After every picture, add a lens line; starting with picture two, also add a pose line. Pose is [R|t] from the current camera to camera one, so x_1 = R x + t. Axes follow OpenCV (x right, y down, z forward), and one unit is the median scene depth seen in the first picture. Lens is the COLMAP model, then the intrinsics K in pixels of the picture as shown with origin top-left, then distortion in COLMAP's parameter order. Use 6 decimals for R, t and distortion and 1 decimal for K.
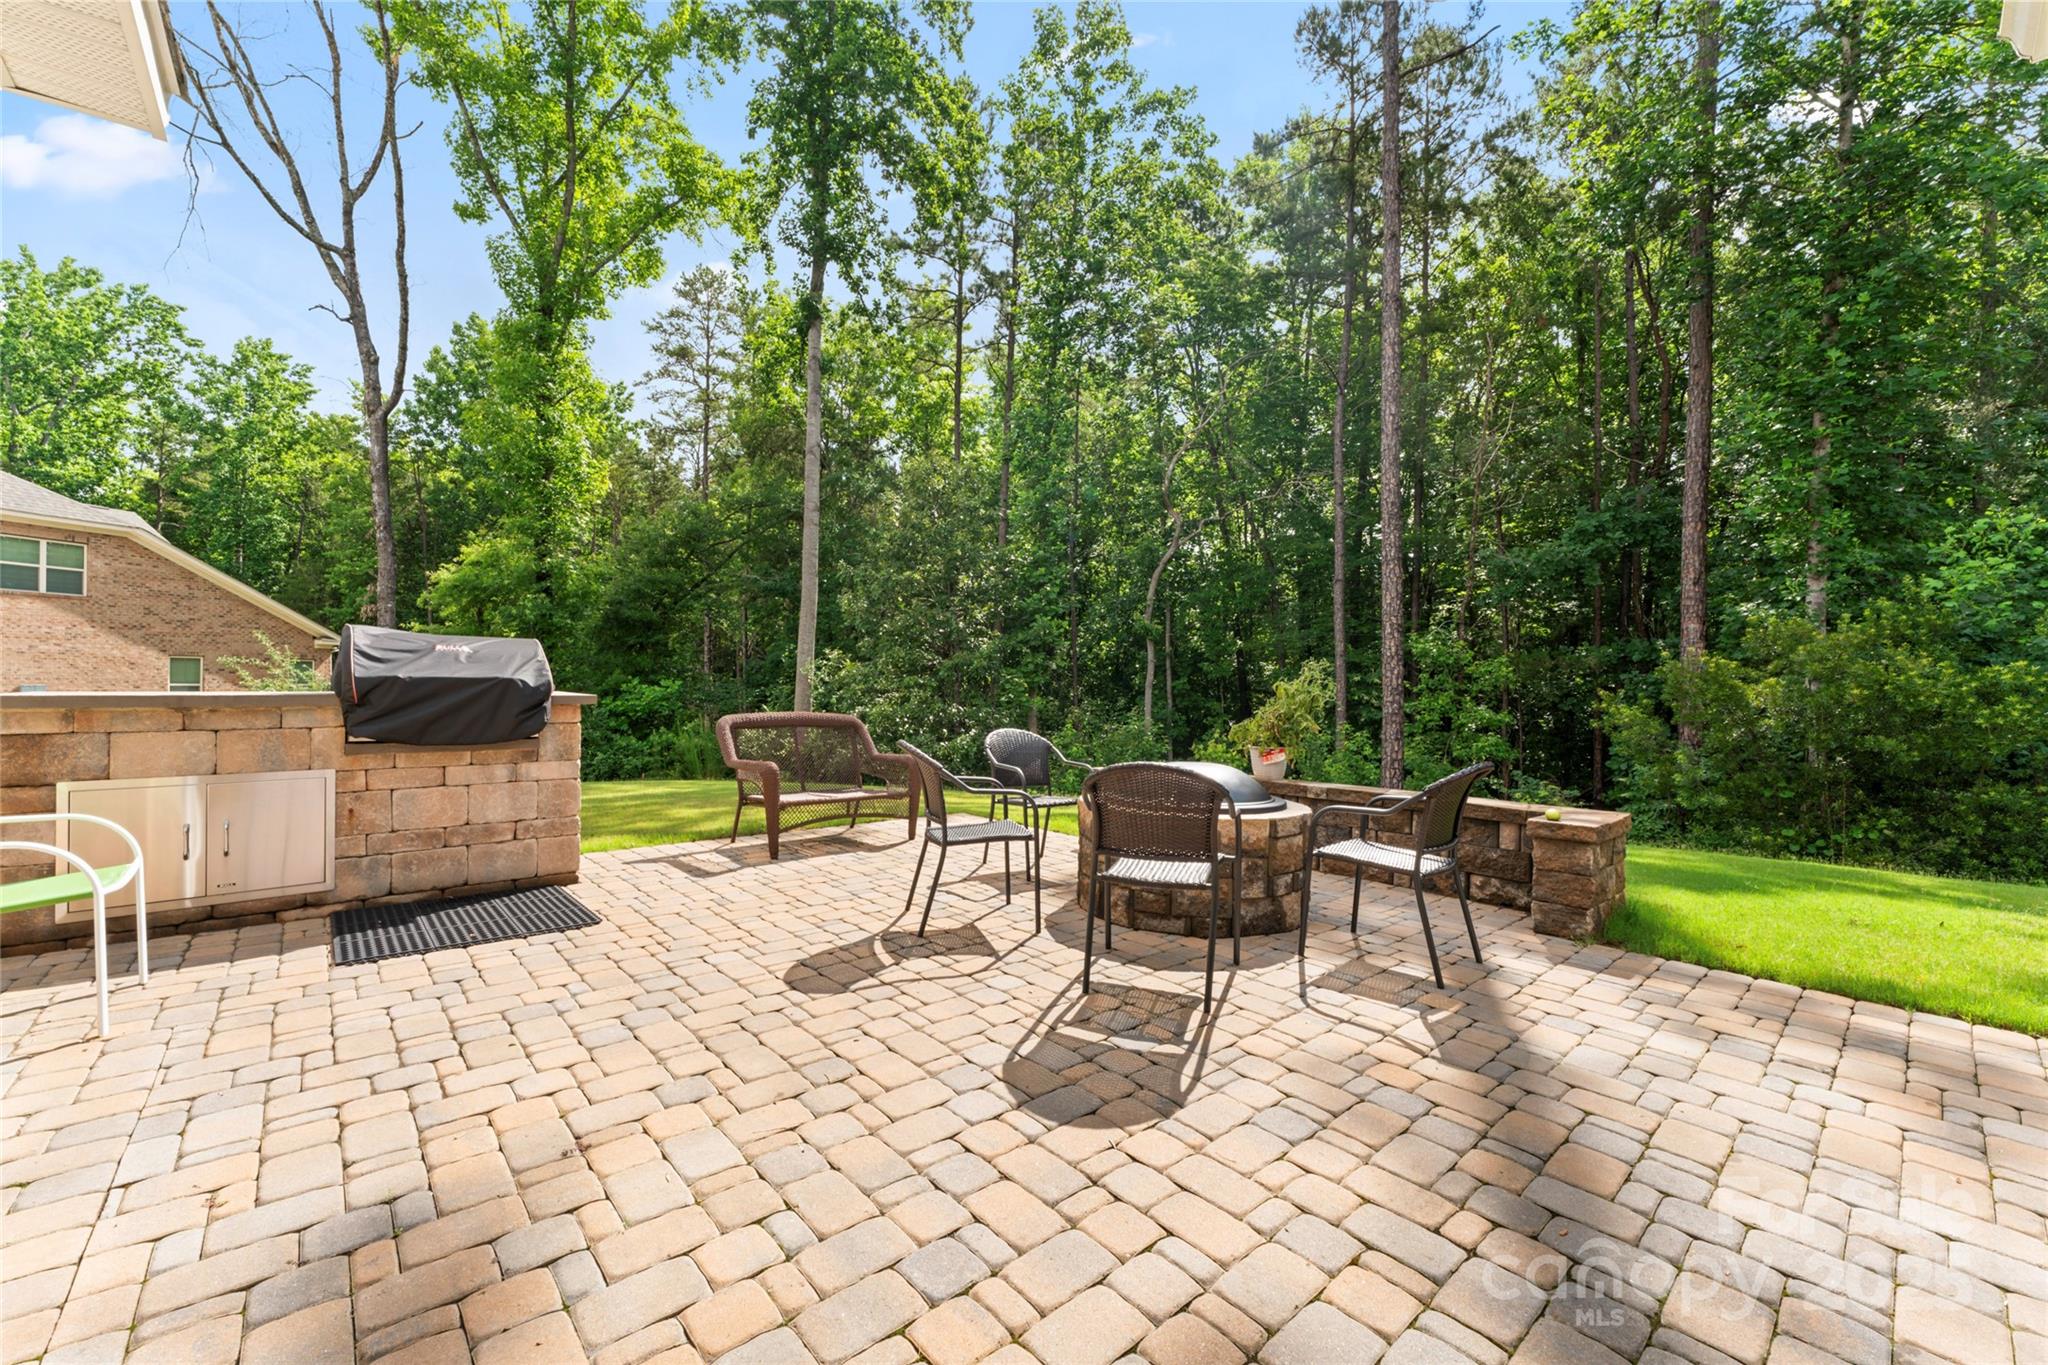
lens RADIAL K [[819.0, 0, 1024.0], [0, 819.0, 682.5], [0, 0, 1]] dist [0.000387, 0.000087]
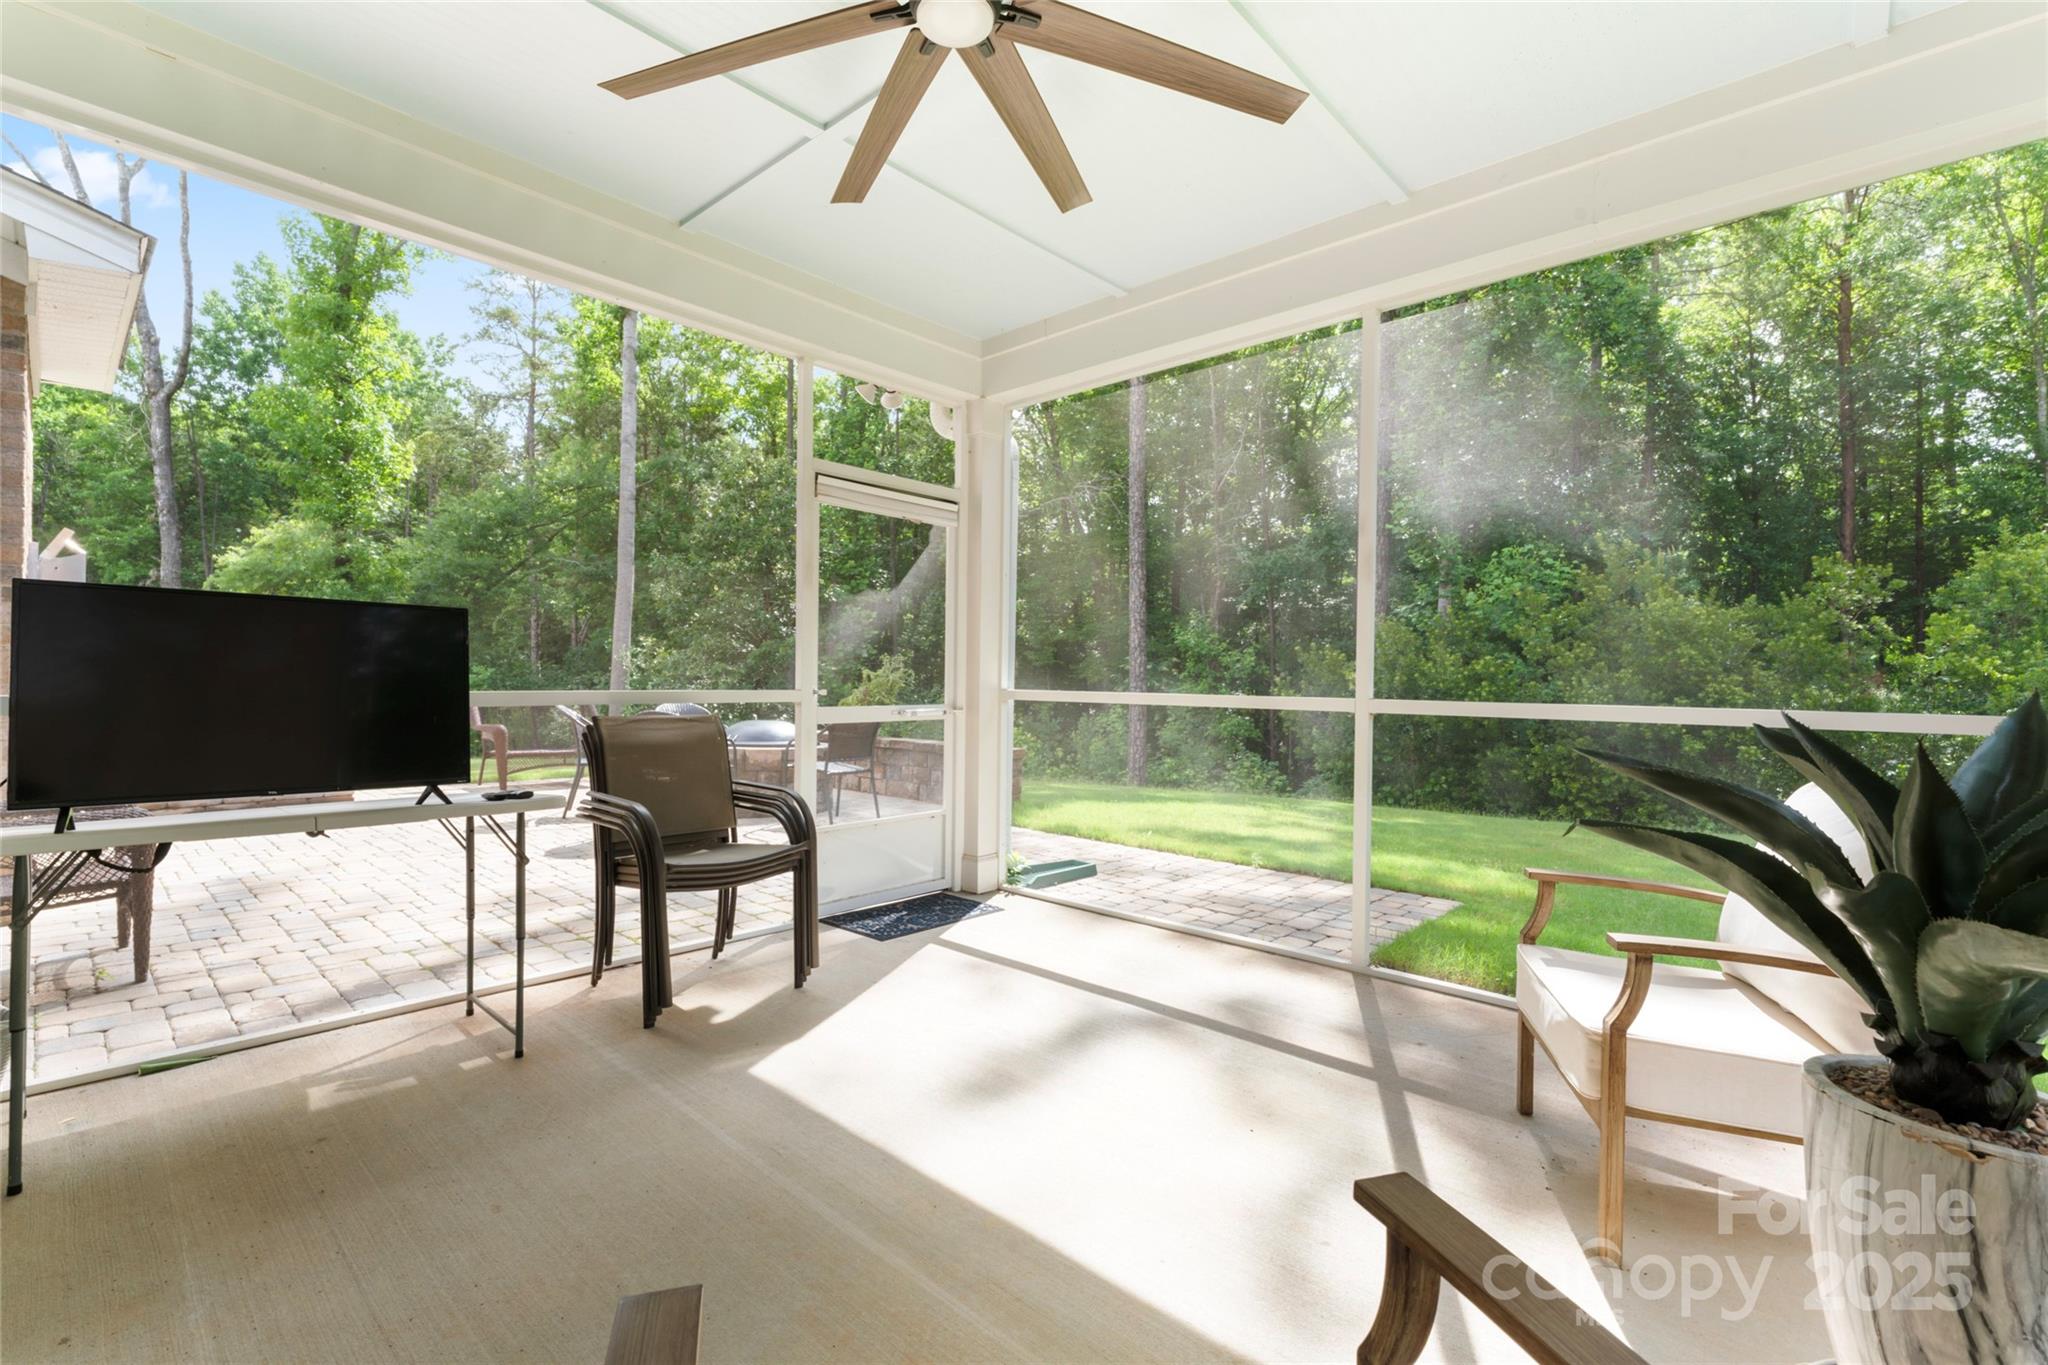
lens RADIAL K [[904.8, 0, 1024.0], [0, 904.8, 682.5], [0, 0, 1]] dist [-0.015614, 0.007612]
pose [[0.993660, -0.000845, 0.112423, 0.076734], [-0.000626, 0.999915, 0.013048, 0.000701], [-0.112424, -0.013035, 0.993575, -0.121762]]
